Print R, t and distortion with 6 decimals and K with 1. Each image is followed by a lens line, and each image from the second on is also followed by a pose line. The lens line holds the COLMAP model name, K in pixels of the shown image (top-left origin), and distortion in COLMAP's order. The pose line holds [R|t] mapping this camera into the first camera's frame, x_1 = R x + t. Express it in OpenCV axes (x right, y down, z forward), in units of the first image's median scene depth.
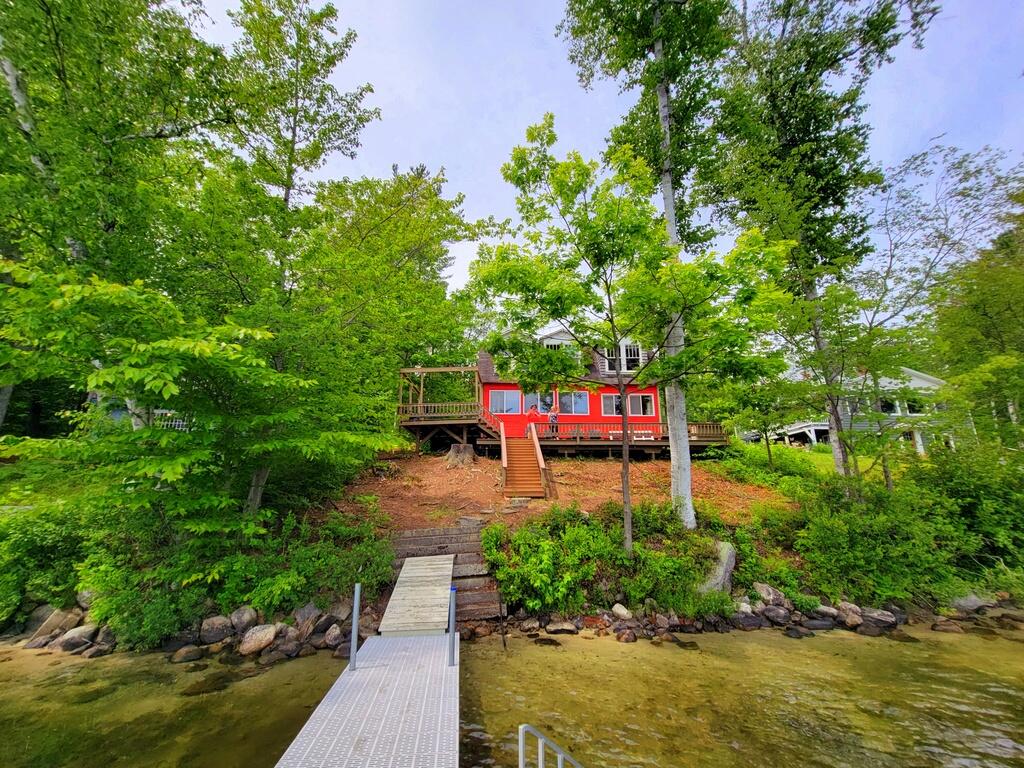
lens RADIAL K [[414.0, 0, 512.0], [0, 414.0, 384.0], [0, 0, 1]] dist [0.000331, 0.000011]
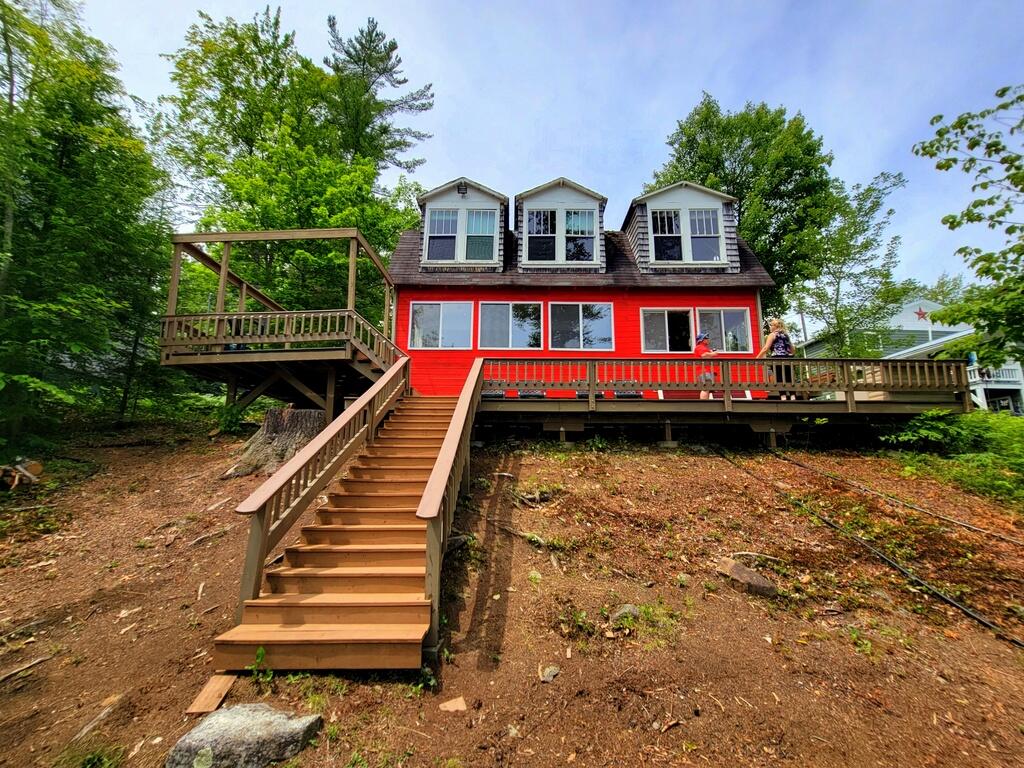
lens RADIAL K [[409.5, 0, 512.0], [0, 409.5, 384.0], [0, 0, 1]] dist [-0.000901, -0.000065]
pose [[0.999579, -0.000466, -0.029024, 0.091347], [0.002584, 0.997330, 0.072975, 0.088227], [0.028913, -0.073020, 0.996911, 0.586122]]
